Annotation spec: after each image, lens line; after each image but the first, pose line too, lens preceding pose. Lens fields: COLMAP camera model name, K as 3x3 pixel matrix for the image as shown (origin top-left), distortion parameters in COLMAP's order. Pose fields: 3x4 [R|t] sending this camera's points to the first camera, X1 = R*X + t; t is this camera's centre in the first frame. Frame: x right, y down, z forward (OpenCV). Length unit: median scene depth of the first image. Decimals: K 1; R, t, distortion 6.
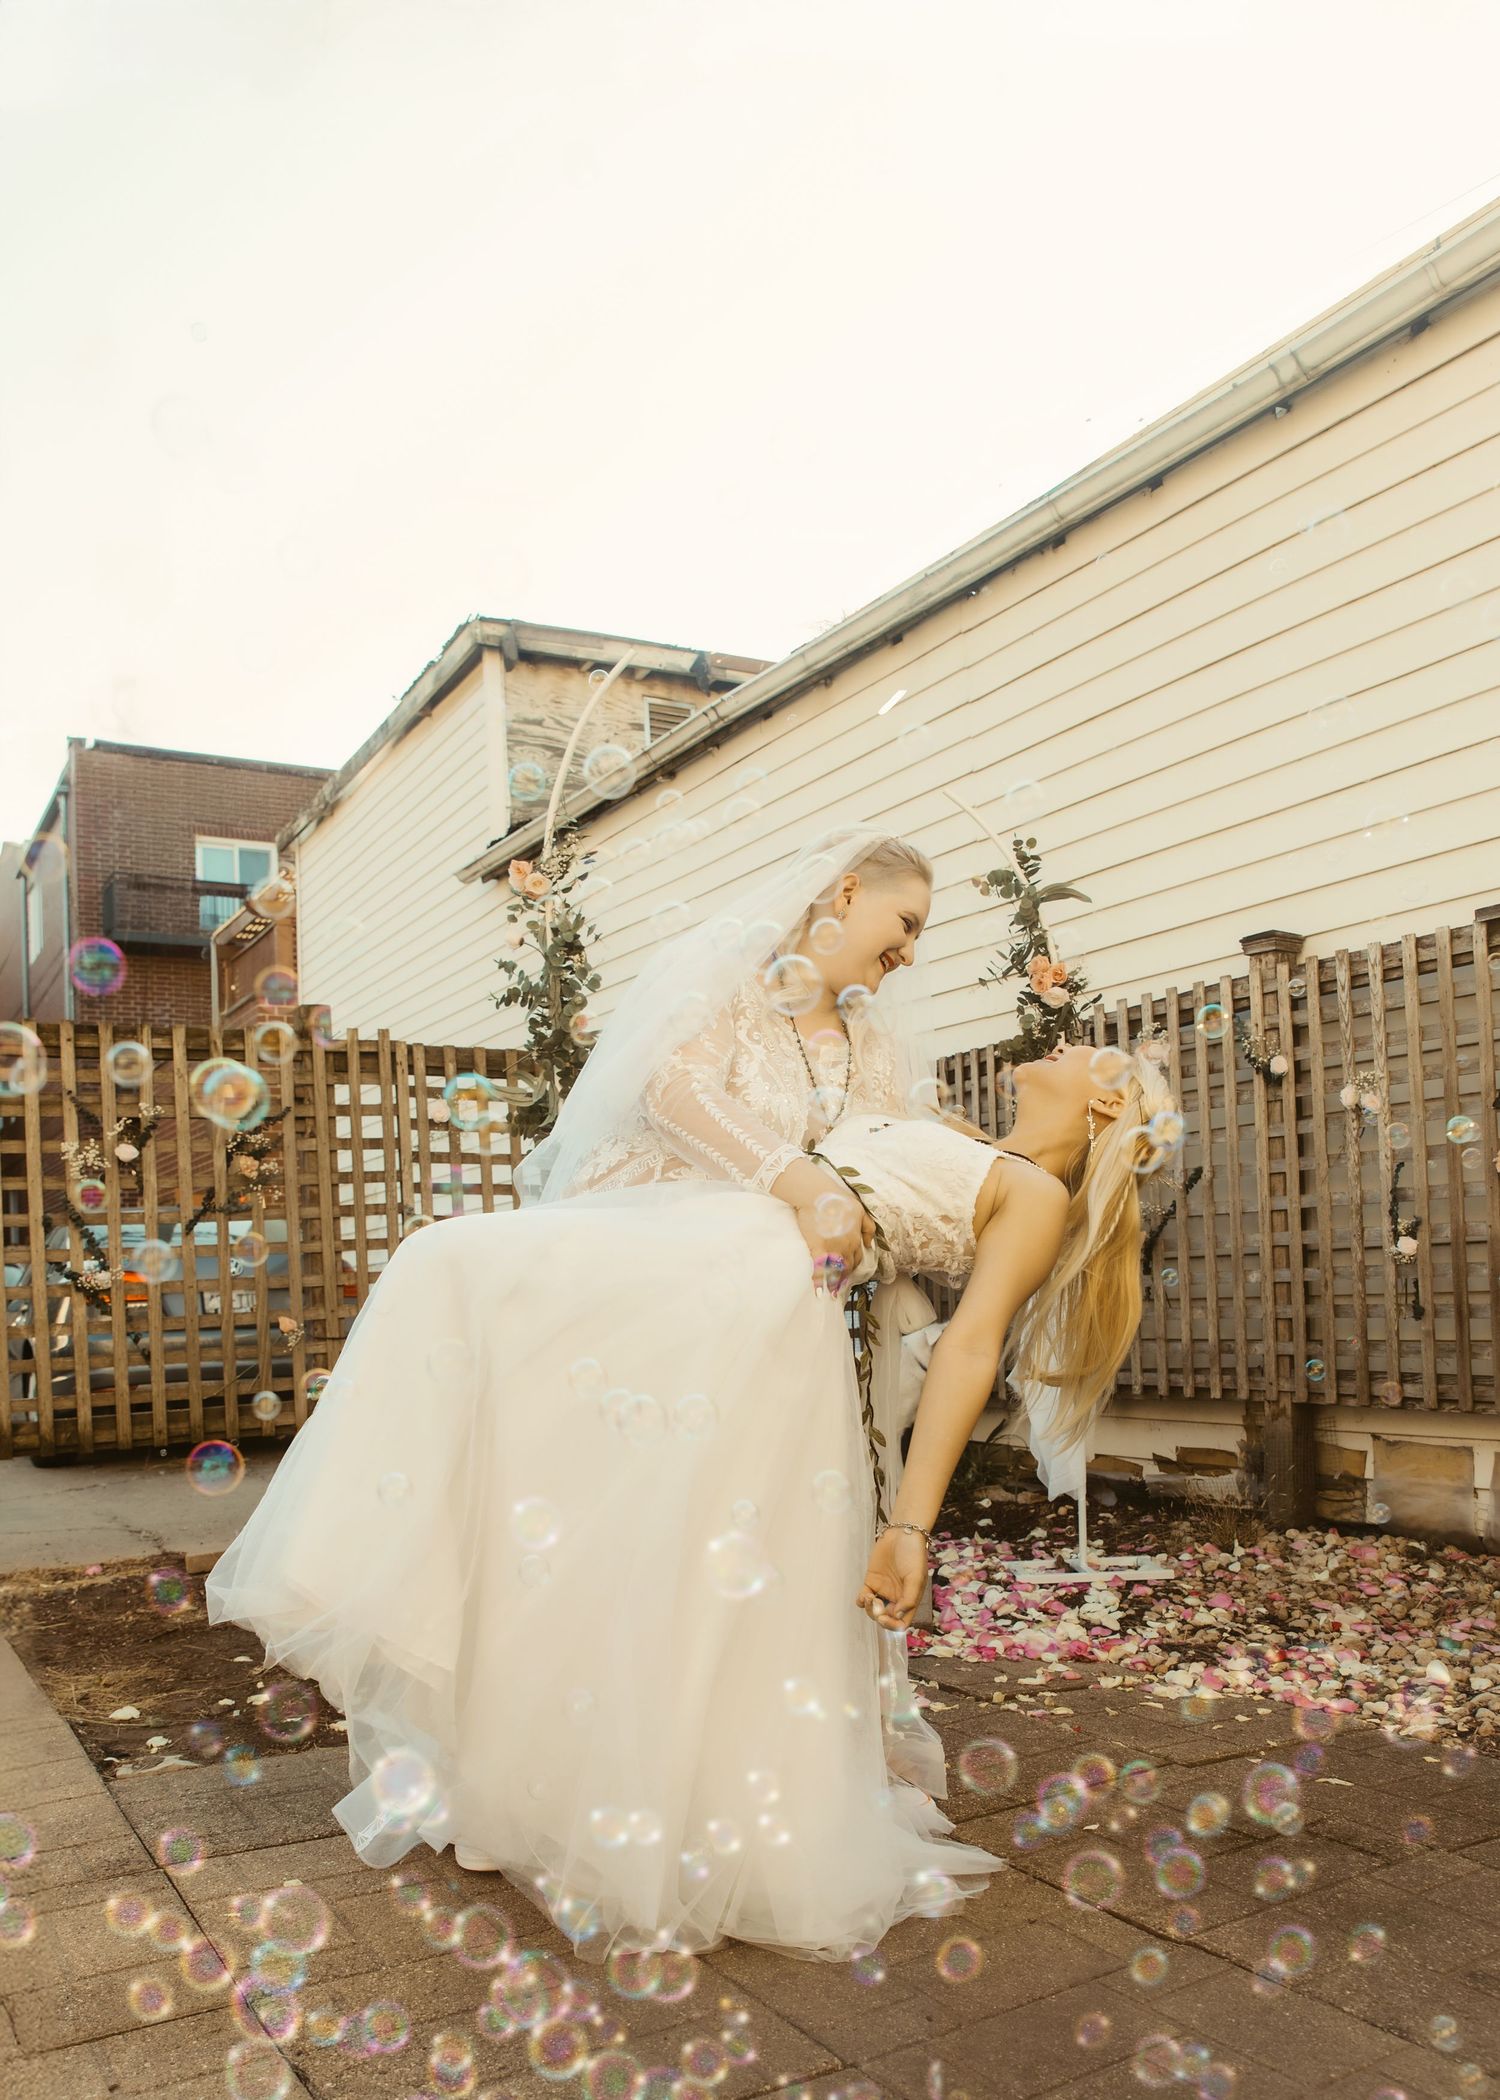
lens RADIAL K [[1601.6, 0, 792.5], [0, 1601.6, 1259.5], [0, 0, 1]] dist [-0.062372, 0.038529]
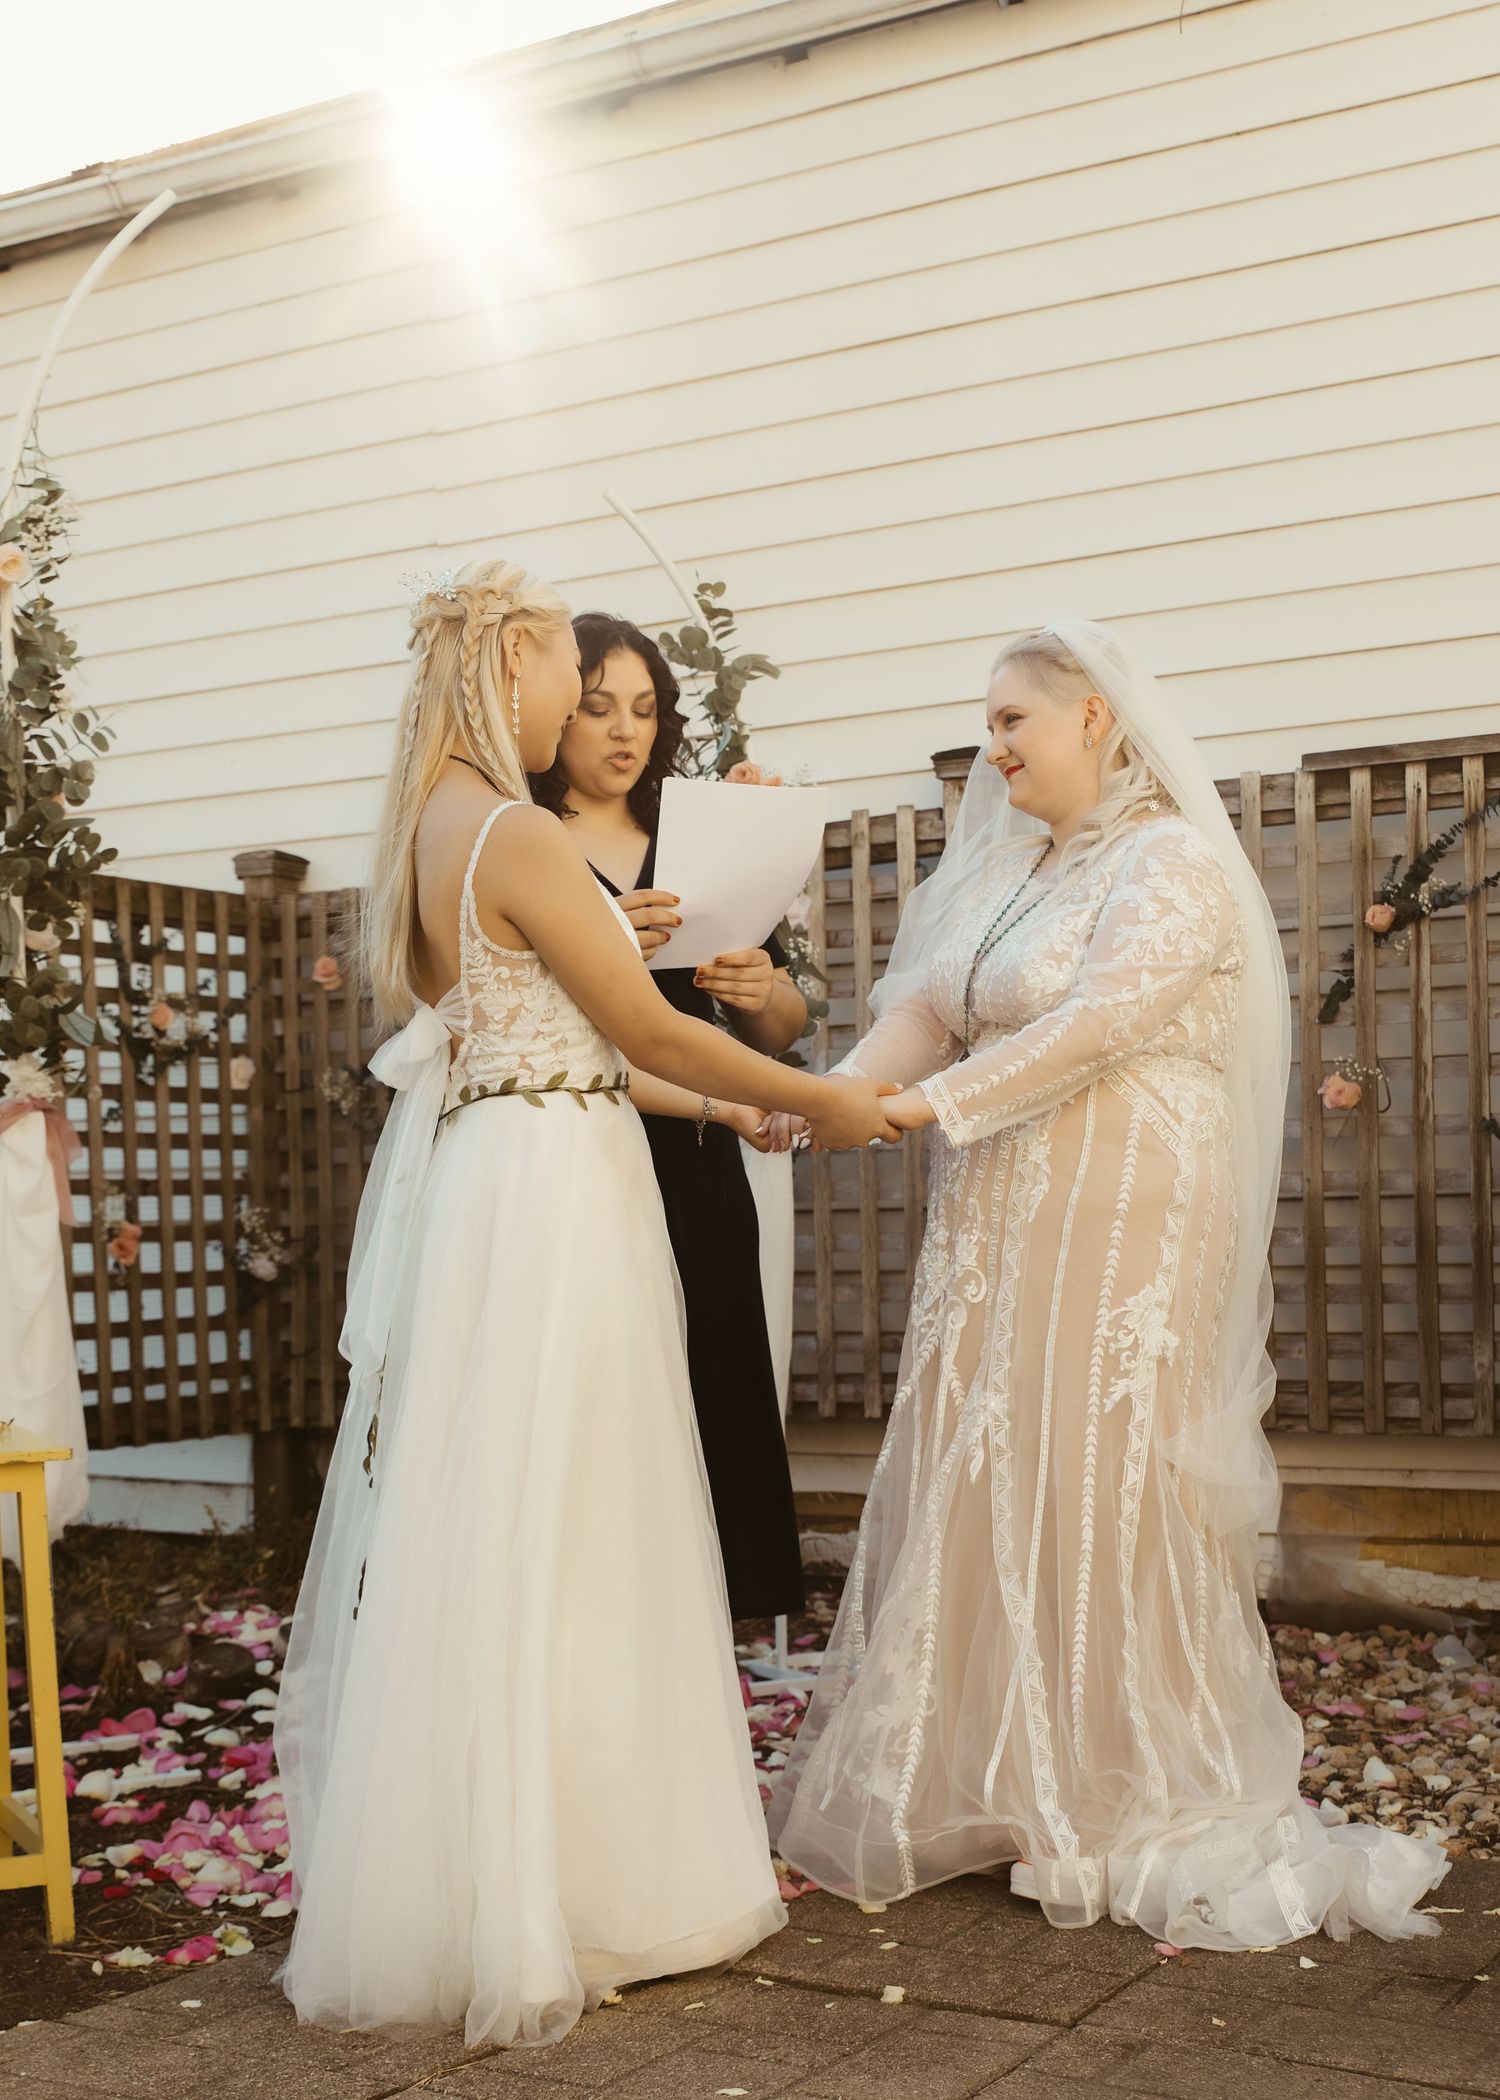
lens RADIAL K [[2670.8, 0, 754.2], [0, 2670.8, 1184.9], [0, 0, 1]] dist [-0.000340, 0.000000]
pose [[0.890856, 0.020709, 0.453814, -0.311811], [-0.019460, 0.999783, -0.007423, -0.003616], [-0.453869, -0.002218, 0.891065, -0.003084]]
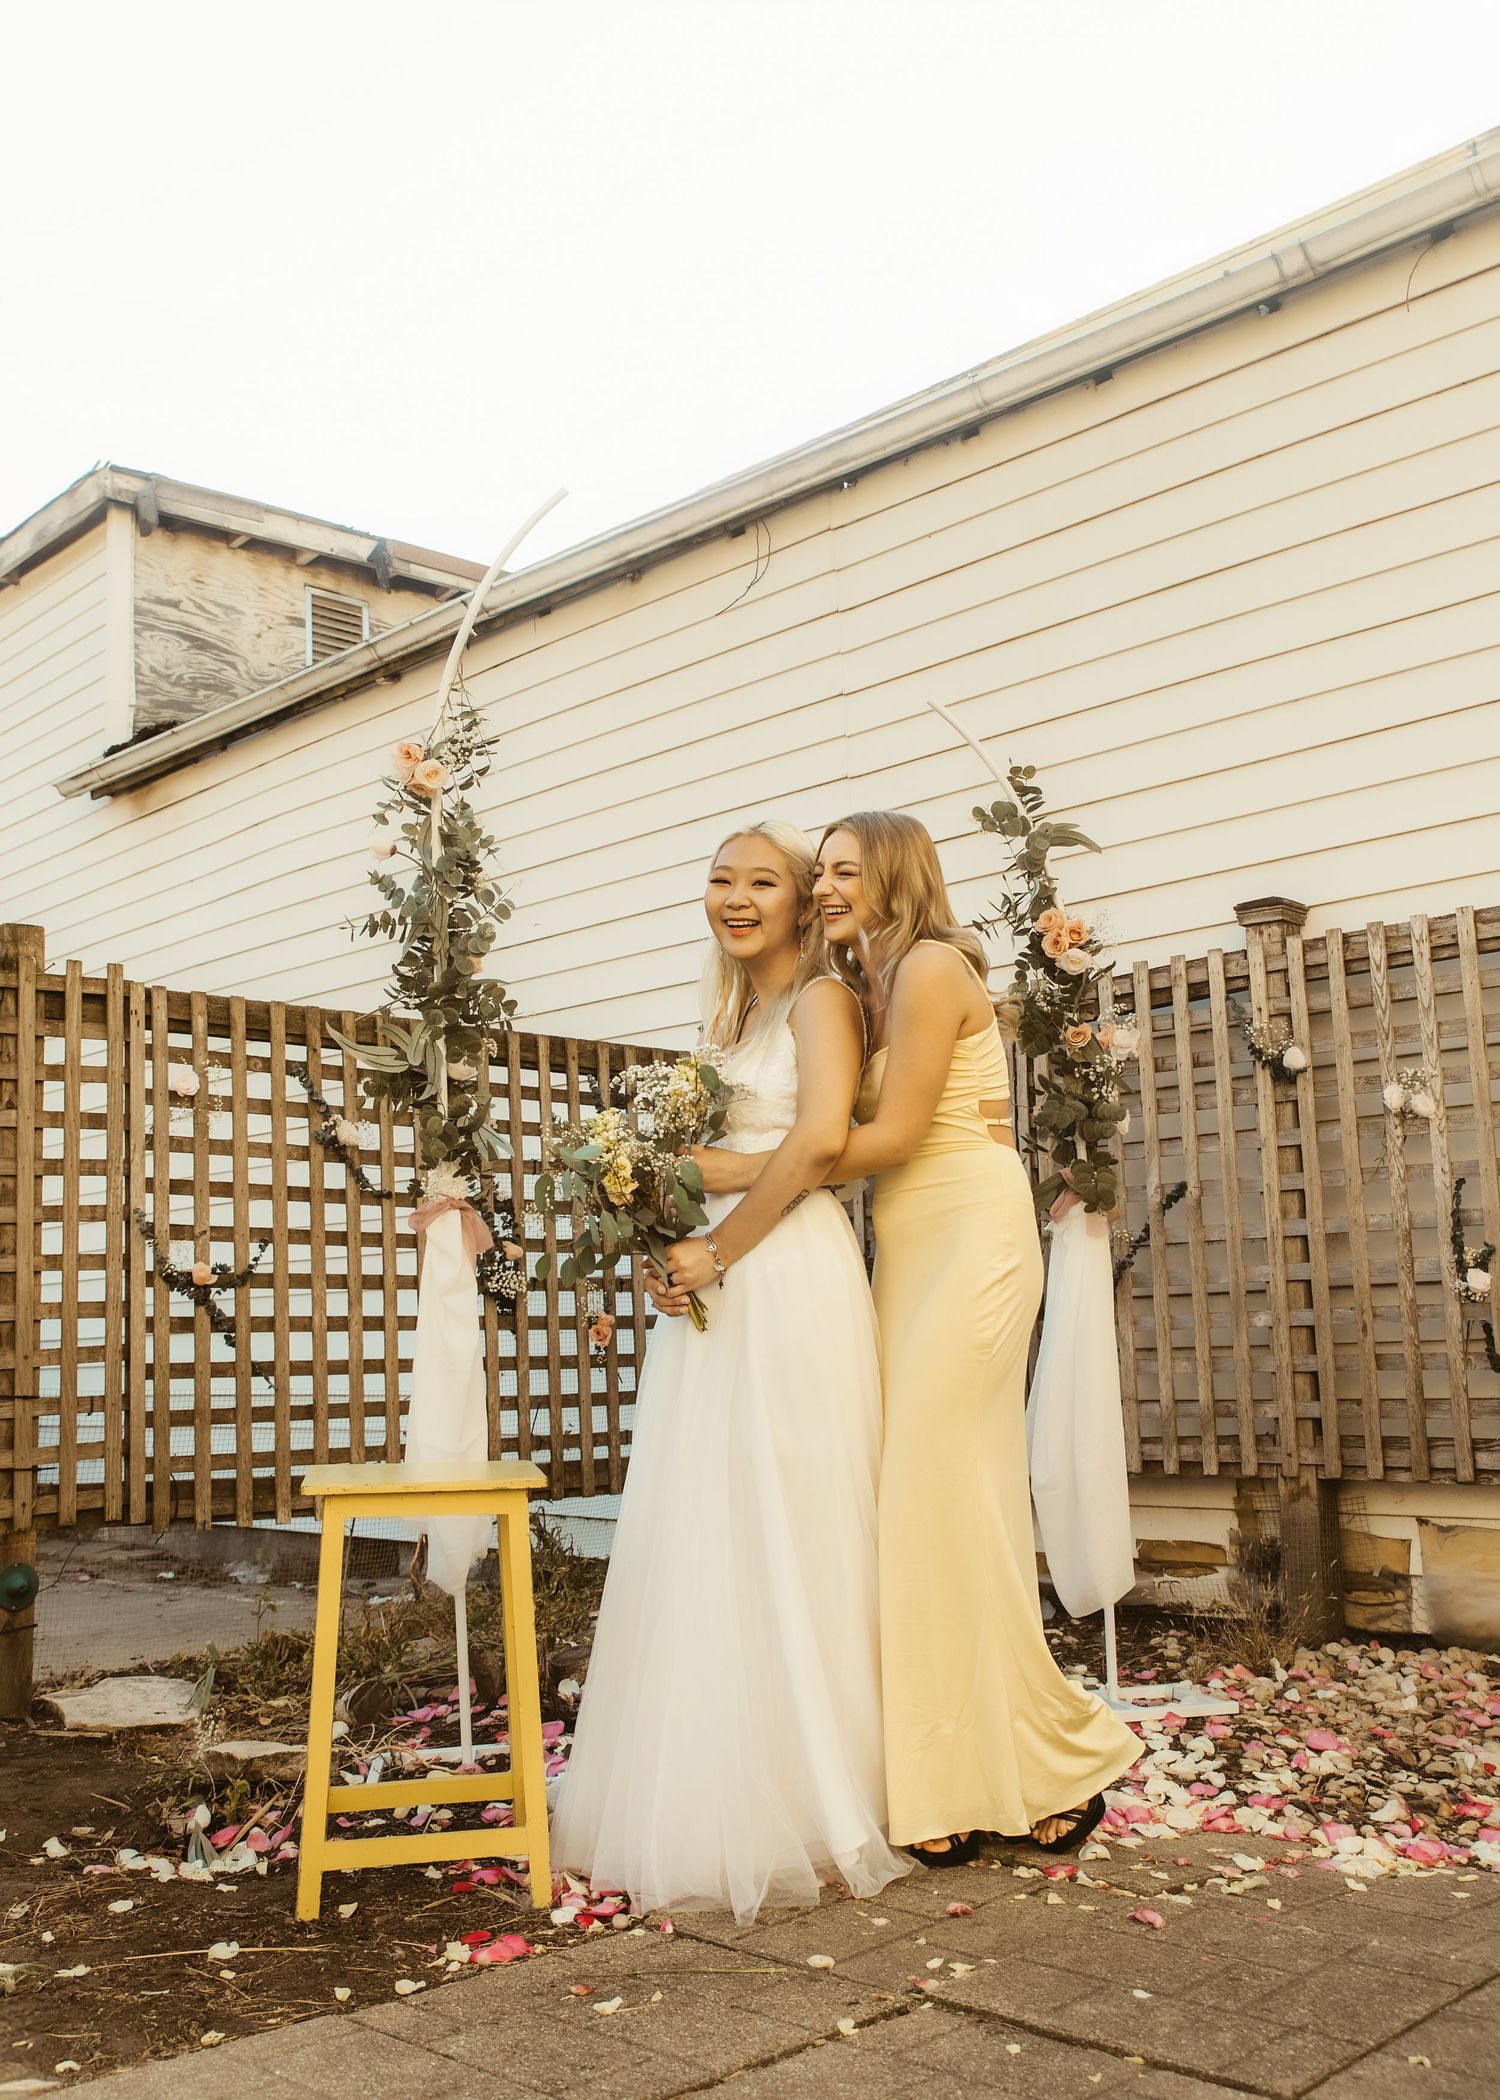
lens RADIAL K [[1953.2, 0, 757.5], [0, 1953.2, 1013.1], [0, 0, 1]] dist [-0.028804, 0.000000]
pose [[0.973450, 0.044767, 0.224479, -0.184324], [-0.009941, 0.988031, -0.153932, 0.011901], [-0.228684, 0.147614, 0.962244, 0.090227]]
